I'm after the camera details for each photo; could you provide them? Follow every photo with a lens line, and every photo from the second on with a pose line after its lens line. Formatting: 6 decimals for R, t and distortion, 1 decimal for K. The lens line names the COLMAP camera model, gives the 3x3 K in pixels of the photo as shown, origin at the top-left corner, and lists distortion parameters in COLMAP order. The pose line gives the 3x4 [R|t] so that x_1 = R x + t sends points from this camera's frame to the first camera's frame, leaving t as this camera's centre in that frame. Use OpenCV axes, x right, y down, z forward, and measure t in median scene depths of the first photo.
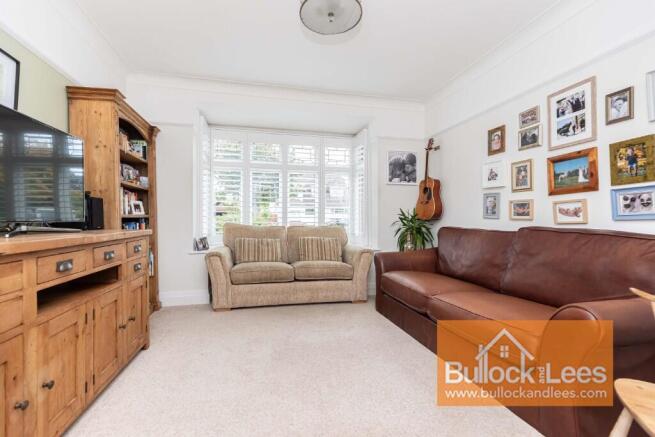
lens RADIAL K [[296.4, 0, 331.1], [0, 296.4, 218.0], [0, 0, 1]] dist [0.002192, -0.001020]
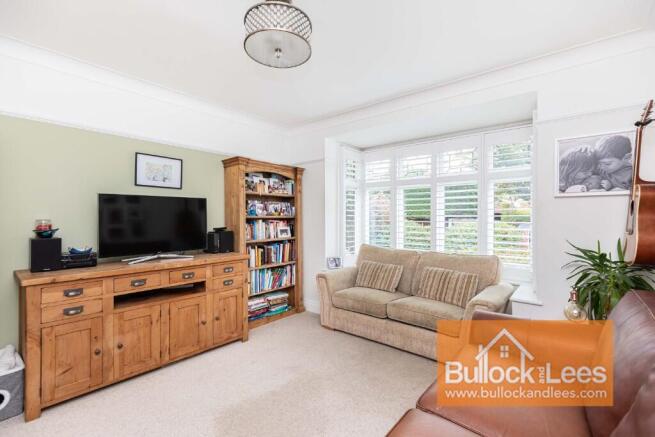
lens RADIAL K [[296.4, 0, 331.1], [0, 296.4, 218.0], [0, 0, 1]] dist [0.002192, -0.001020]
pose [[0.596482, 0.001463, -0.802625, 0.521293], [0.002697, 0.999989, 0.003827, -0.098446], [0.802622, -0.004447, 0.596471, 0.363557]]
